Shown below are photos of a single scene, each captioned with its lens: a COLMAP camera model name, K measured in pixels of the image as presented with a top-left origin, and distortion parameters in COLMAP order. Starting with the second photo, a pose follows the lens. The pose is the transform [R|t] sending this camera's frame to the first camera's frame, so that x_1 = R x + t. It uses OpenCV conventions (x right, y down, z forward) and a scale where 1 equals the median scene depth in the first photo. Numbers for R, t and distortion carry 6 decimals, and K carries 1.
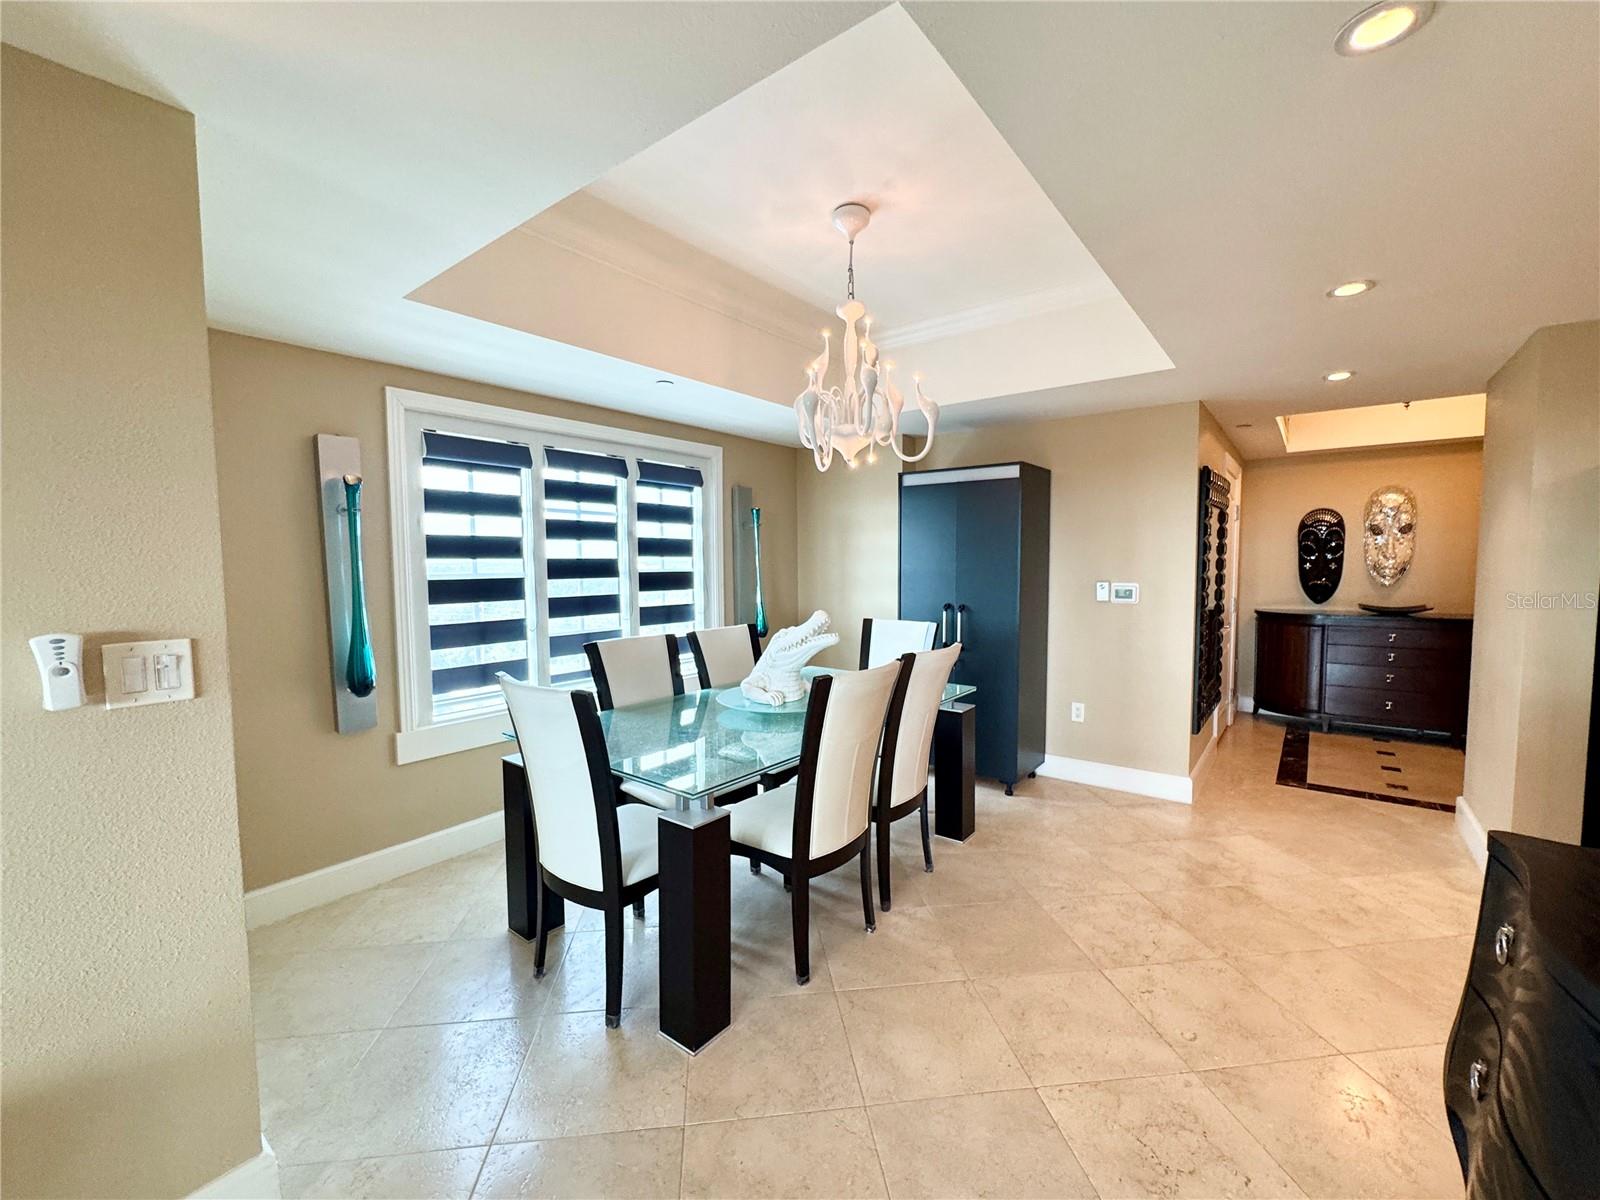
lens RADIAL K [[652.3, 0, 809.7], [0, 652.3, 602.9], [0, 0, 1]] dist [-0.001483, -0.000379]
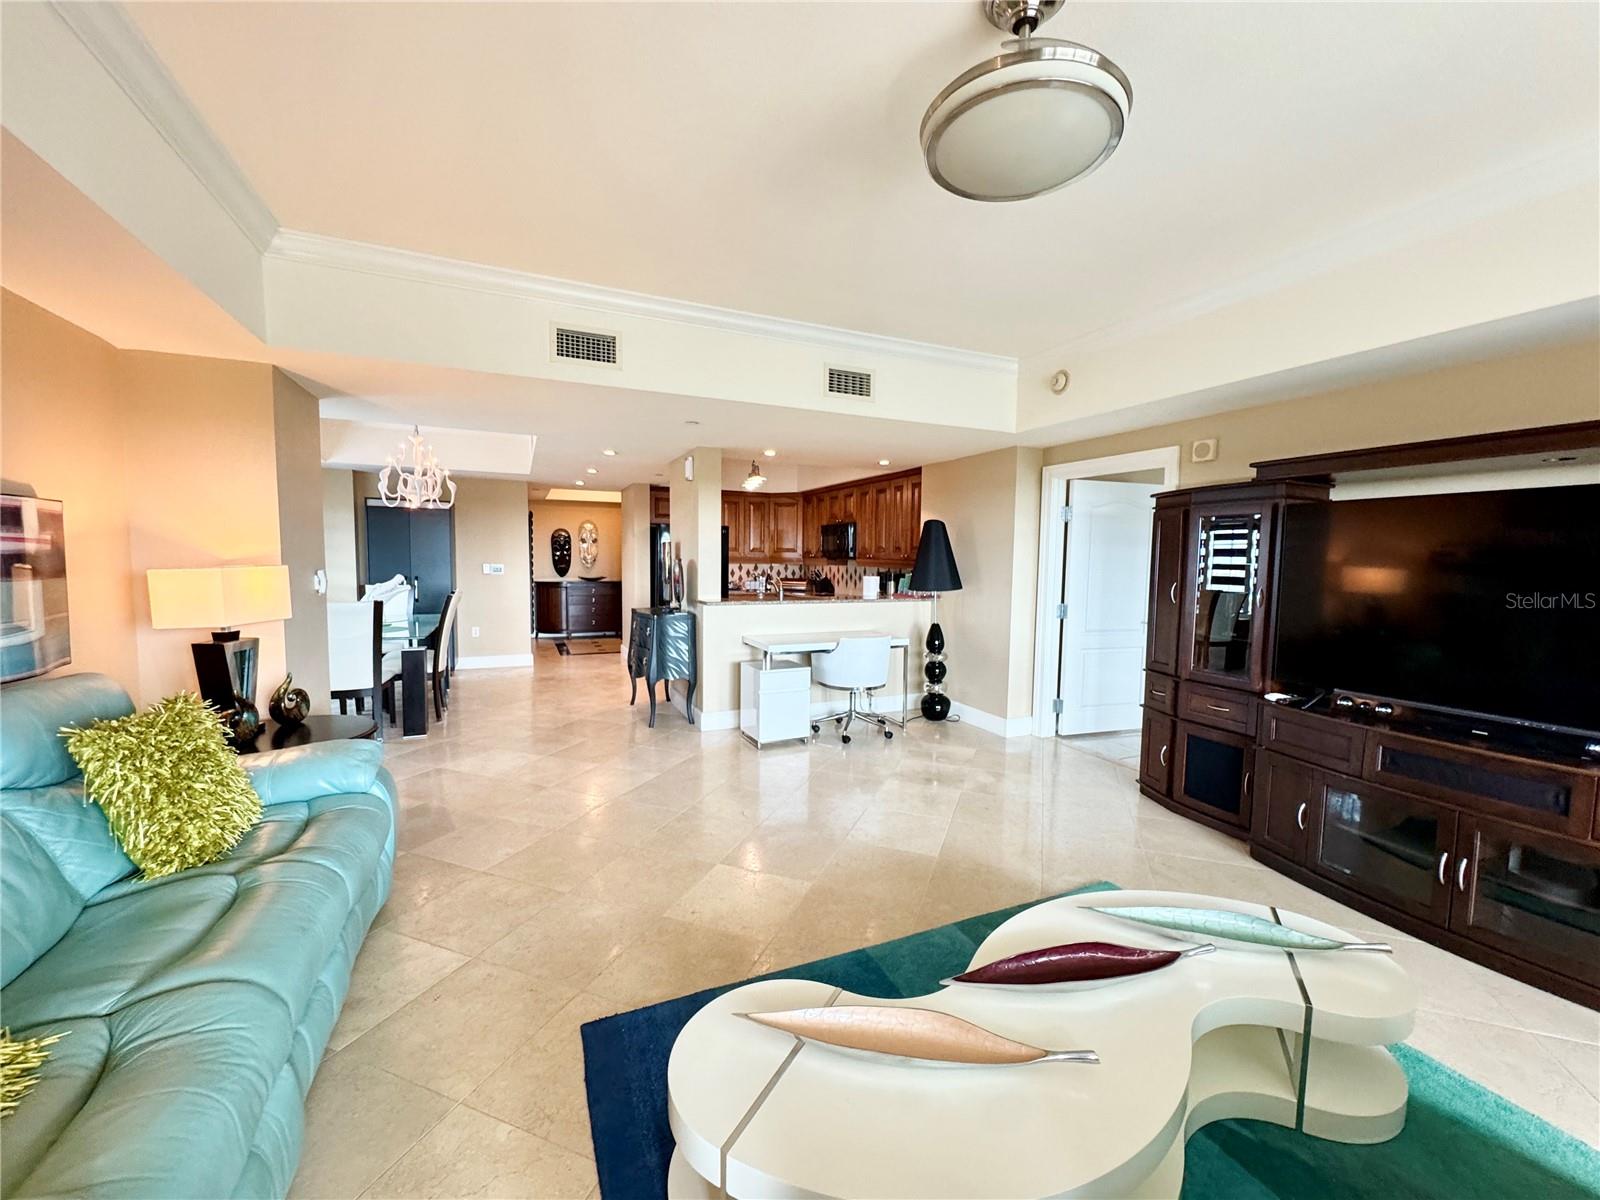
lens RADIAL K [[637.2, 0, 804.5], [0, 637.2, 602.9], [0, 0, 1]] dist [0.001151, 0.000091]
pose [[0.459001, -0.050070, 0.887024, -0.670048], [0.039760, 0.998568, 0.035792, 0.044927], [-0.887546, 0.018839, 0.460335, -0.602307]]
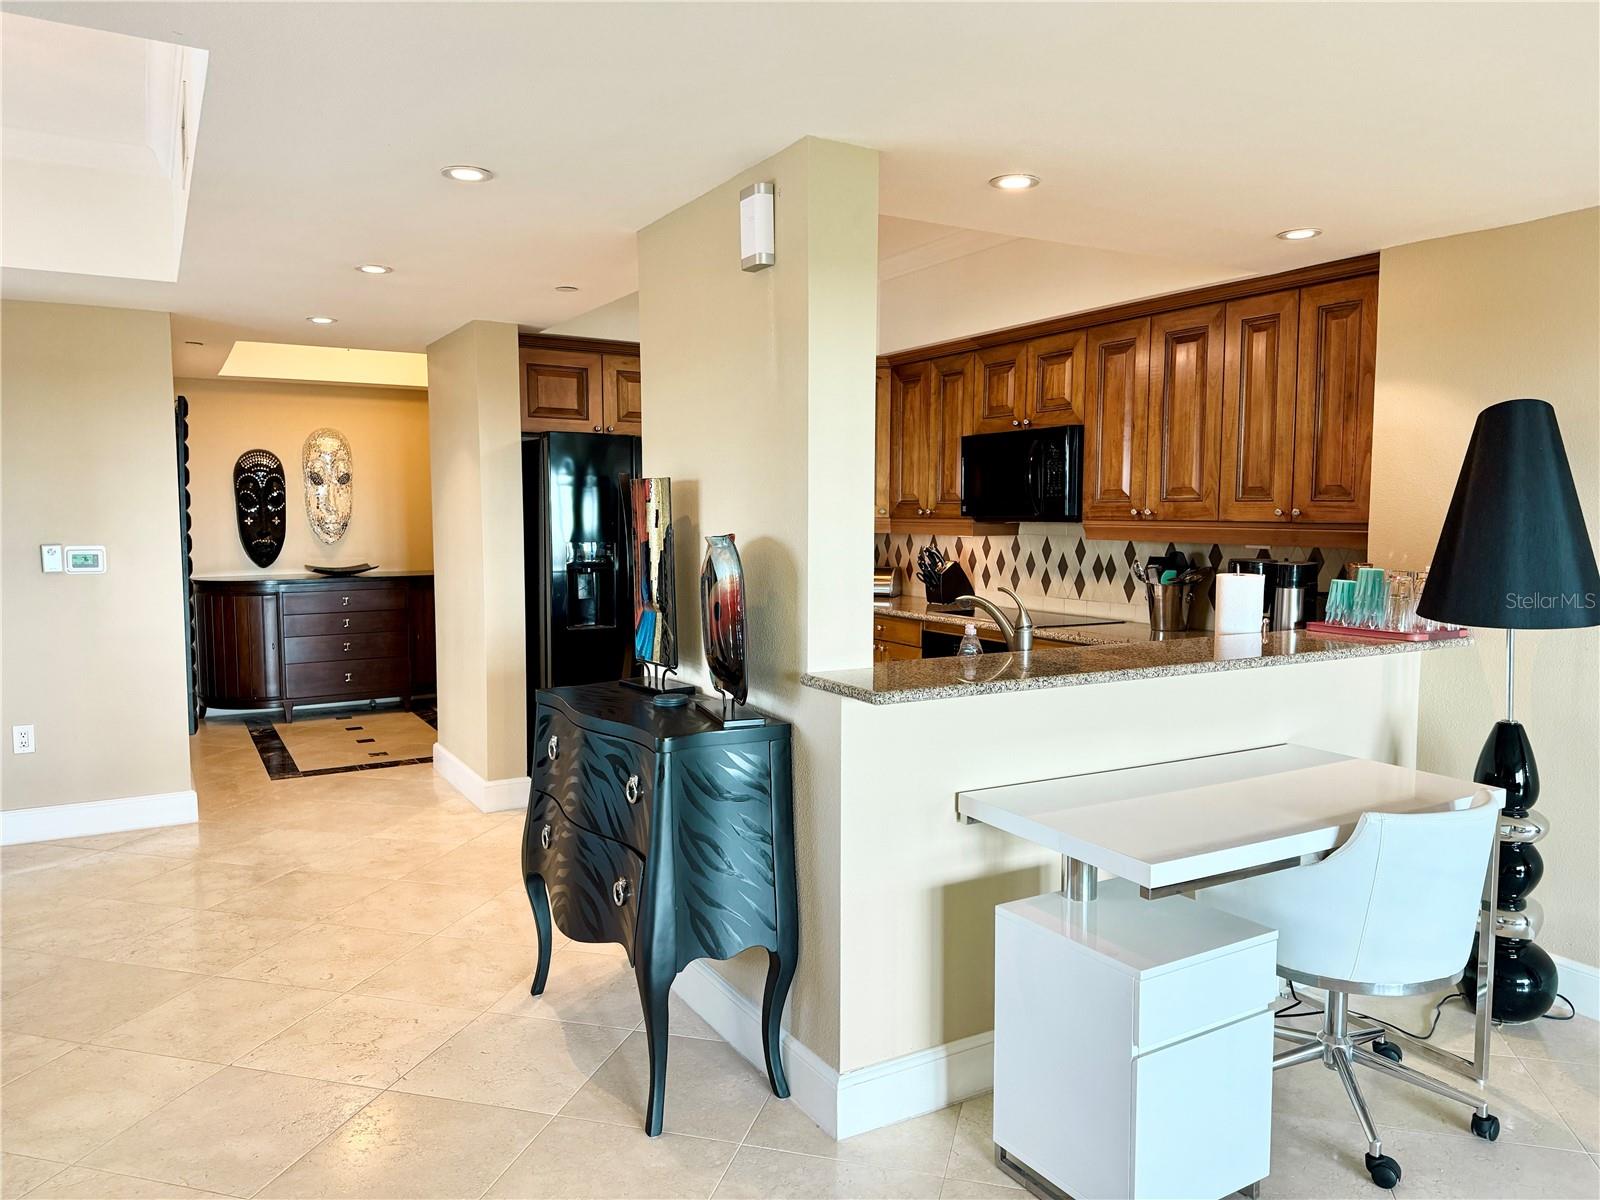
lens RADIAL K [[1125.6, 0, 809.3], [0, 1125.6, 594.3], [0, 0, 1]] dist [0.030743, -0.004714]
pose [[0.364749, -0.062901, 0.928979, -0.315565], [0.053275, 0.997491, 0.046623, 0.005427], [-0.929580, 0.032486, 0.367185, -0.161159]]
